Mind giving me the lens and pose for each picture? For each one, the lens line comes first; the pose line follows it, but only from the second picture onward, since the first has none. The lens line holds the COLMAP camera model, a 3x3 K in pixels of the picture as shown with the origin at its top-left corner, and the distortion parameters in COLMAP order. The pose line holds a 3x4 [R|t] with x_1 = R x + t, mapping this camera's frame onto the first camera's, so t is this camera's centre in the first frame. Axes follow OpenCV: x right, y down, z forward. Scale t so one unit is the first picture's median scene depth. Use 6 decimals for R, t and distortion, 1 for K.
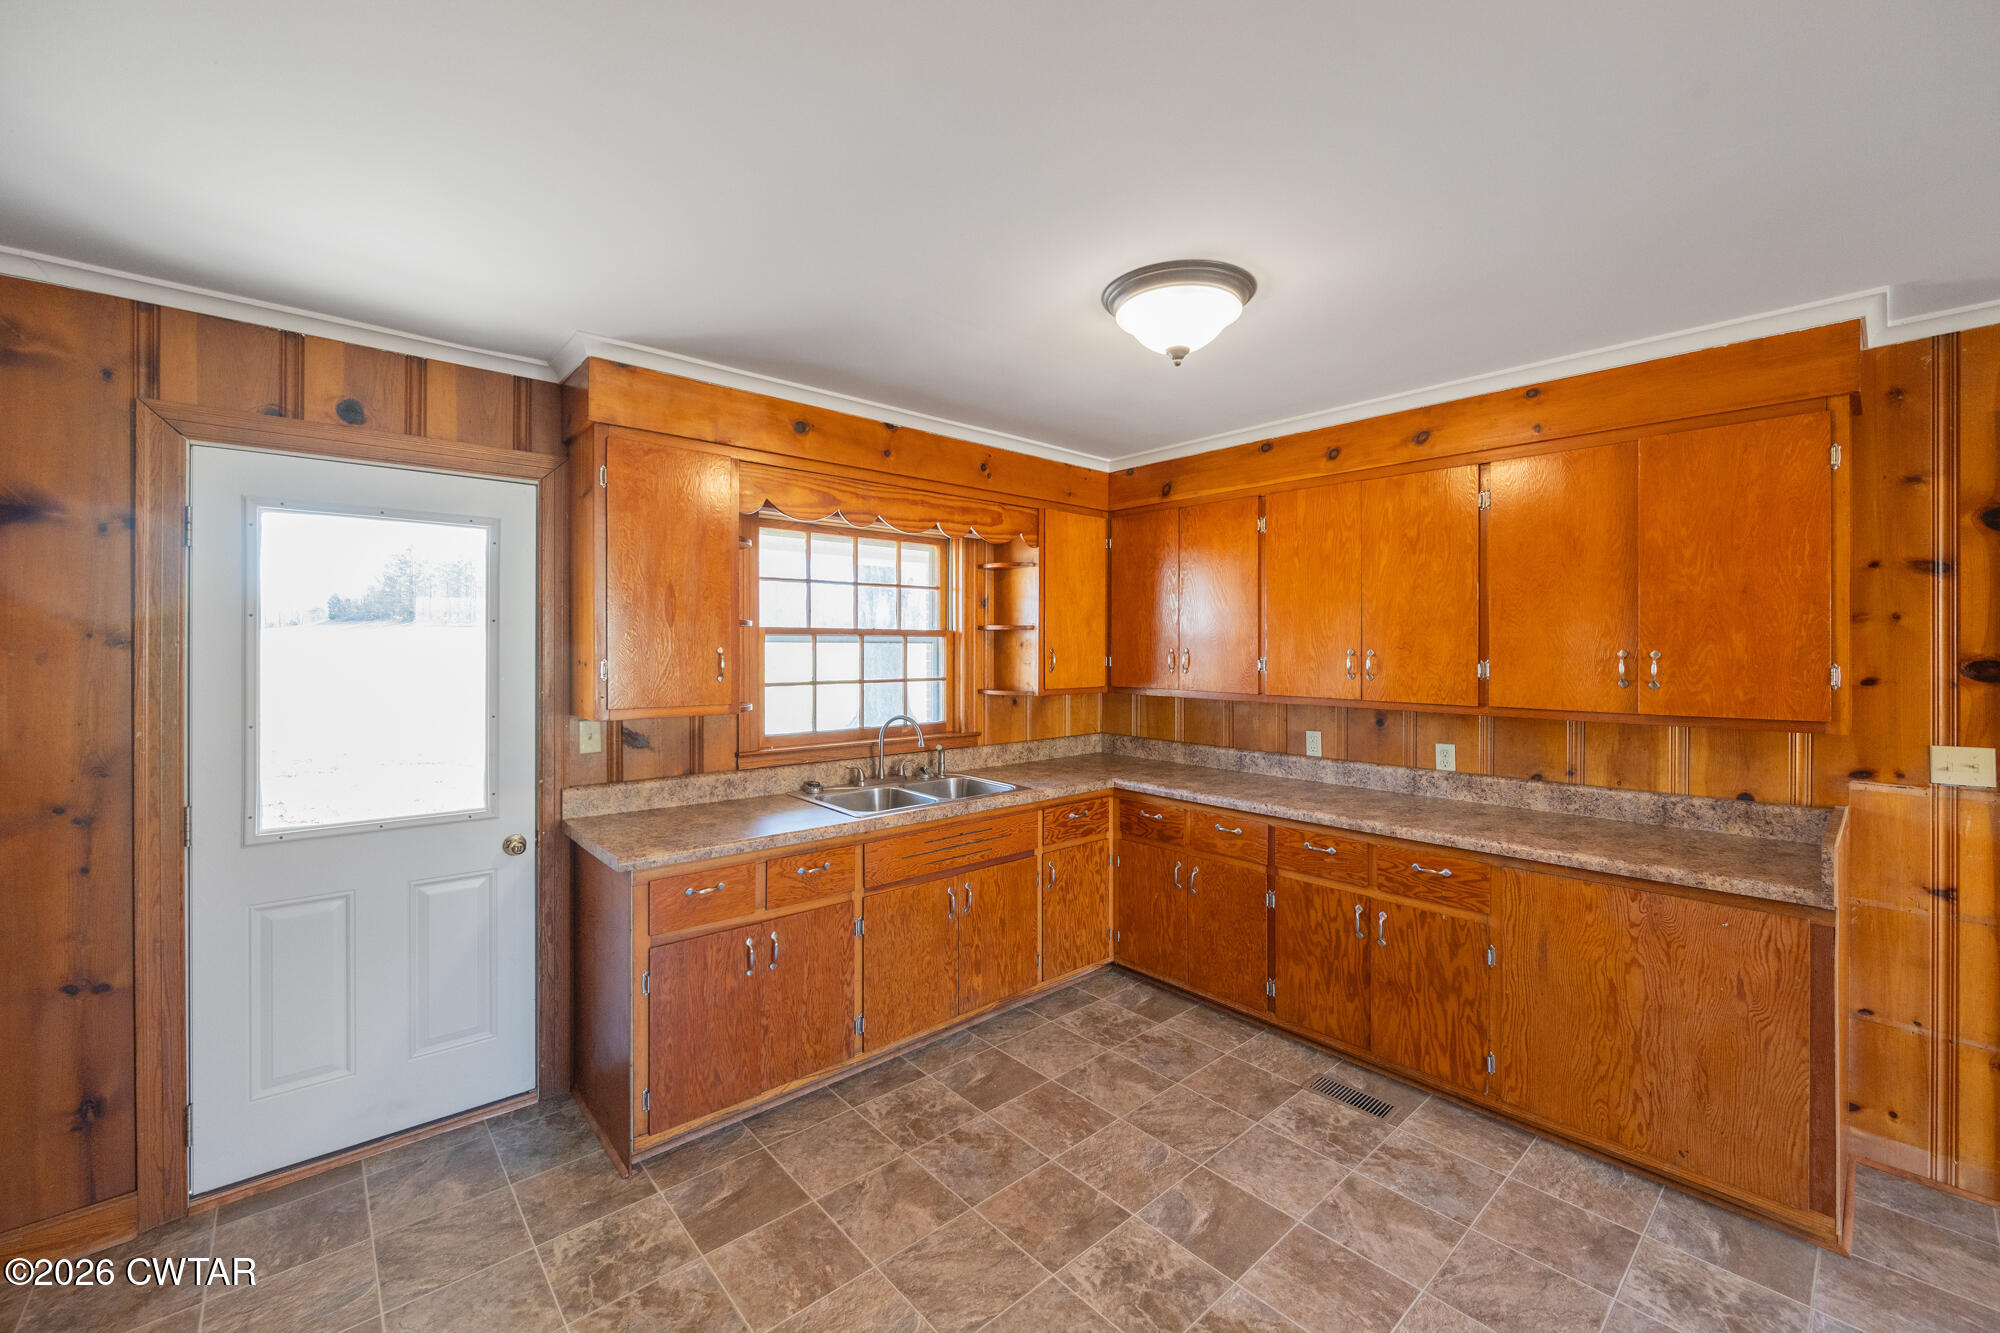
lens RADIAL K [[791.1, 0, 991.2], [0, 791.1, 646.9], [0, 0, 1]] dist [-0.019765, 0.008789]
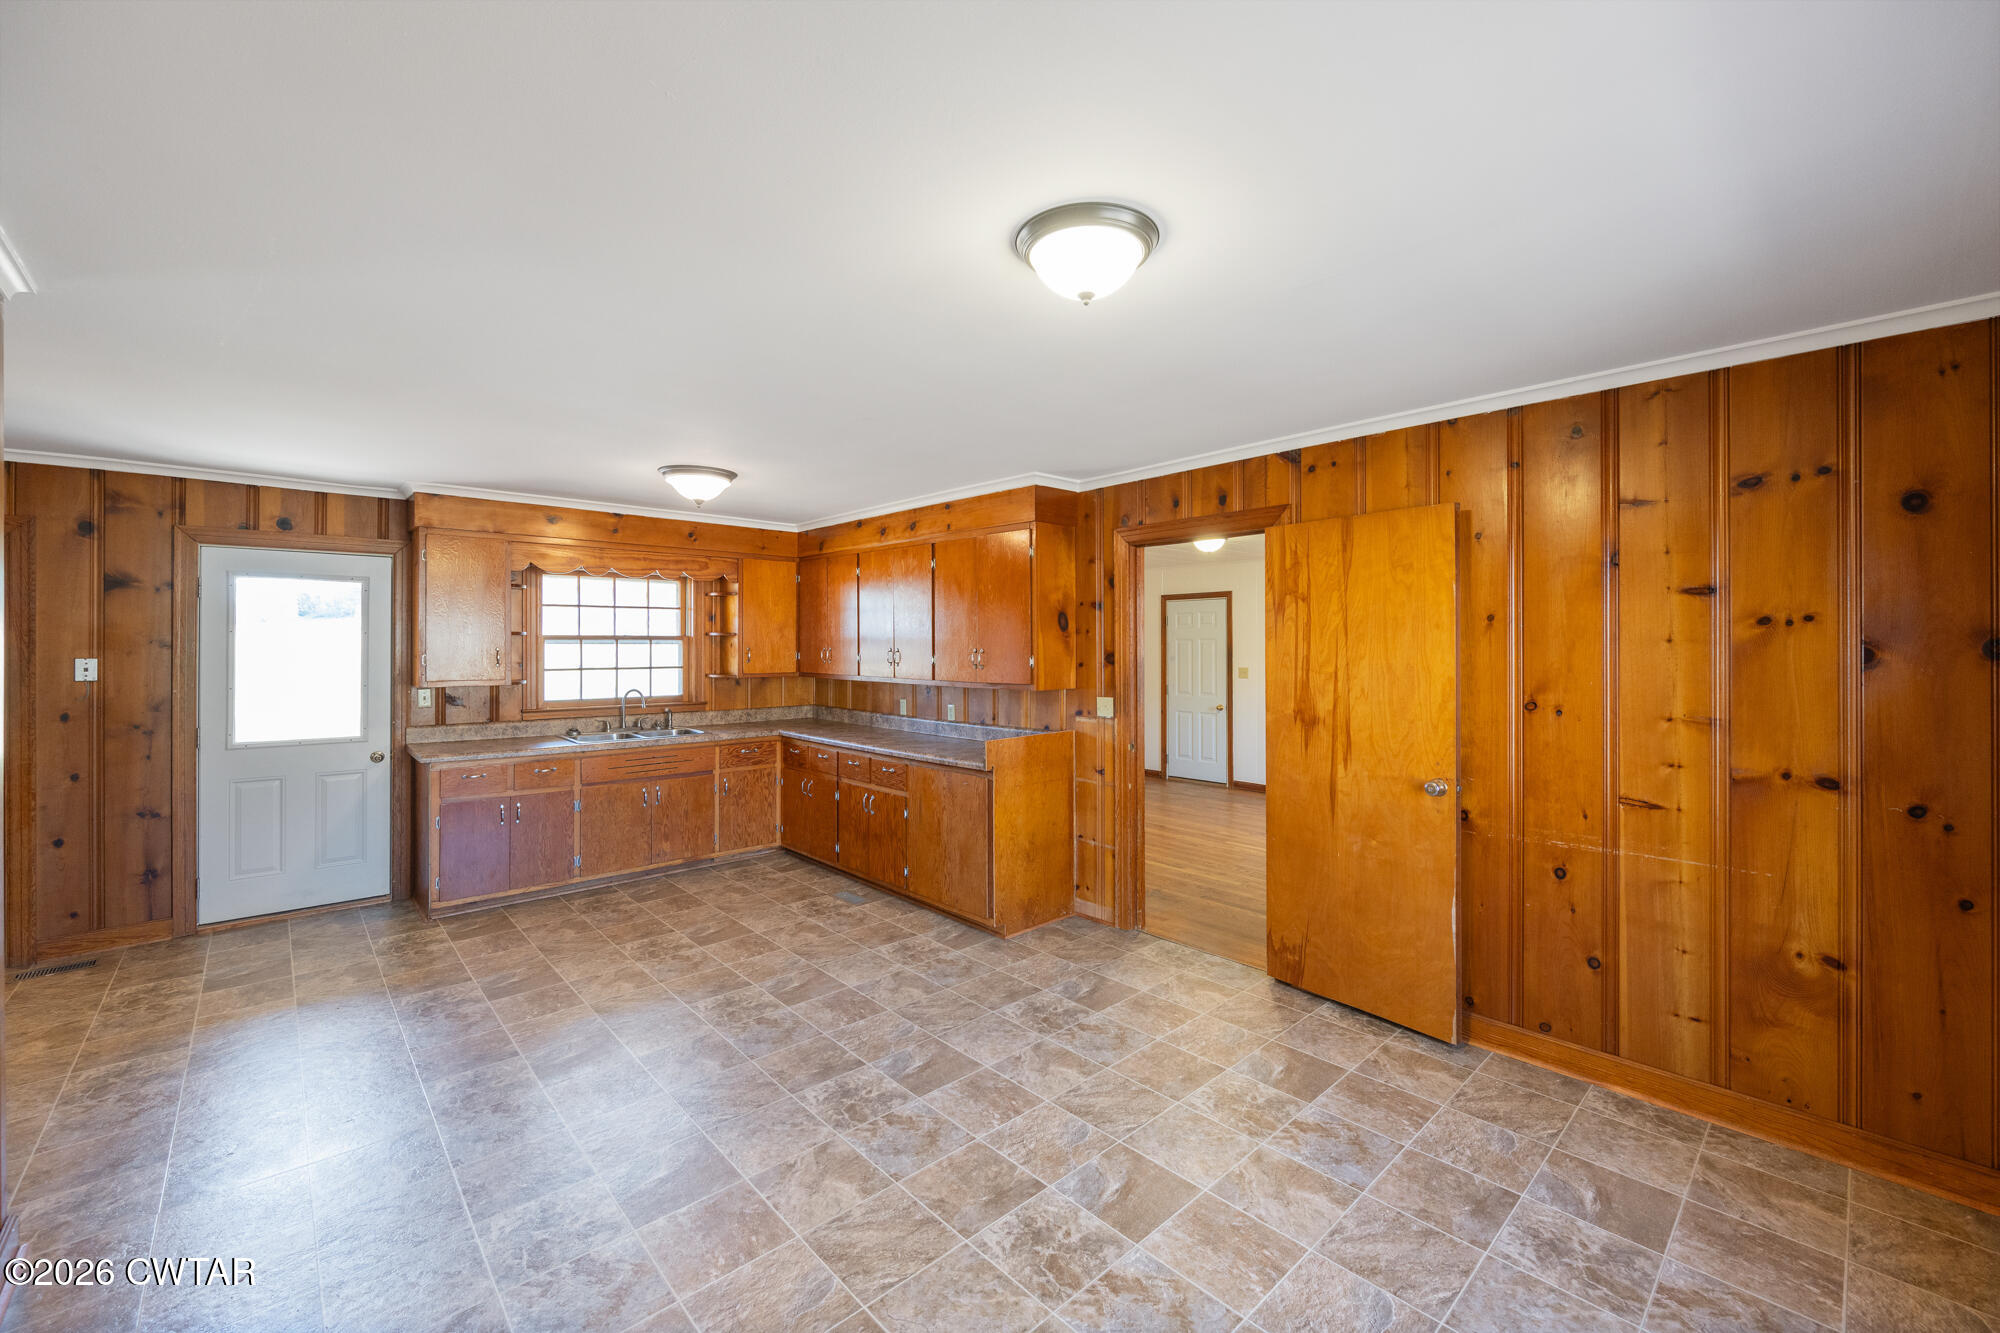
lens RADIAL K [[816.4, 0, 994.6], [0, 816.4, 633.7], [0, 0, 1]] dist [-0.000880, 0.000146]
pose [[0.999823, -0.002077, 0.018708, 0.474050], [0.002371, 0.999873, -0.015728, 0.001025], [-0.018673, 0.015769, 0.999701, -0.550596]]
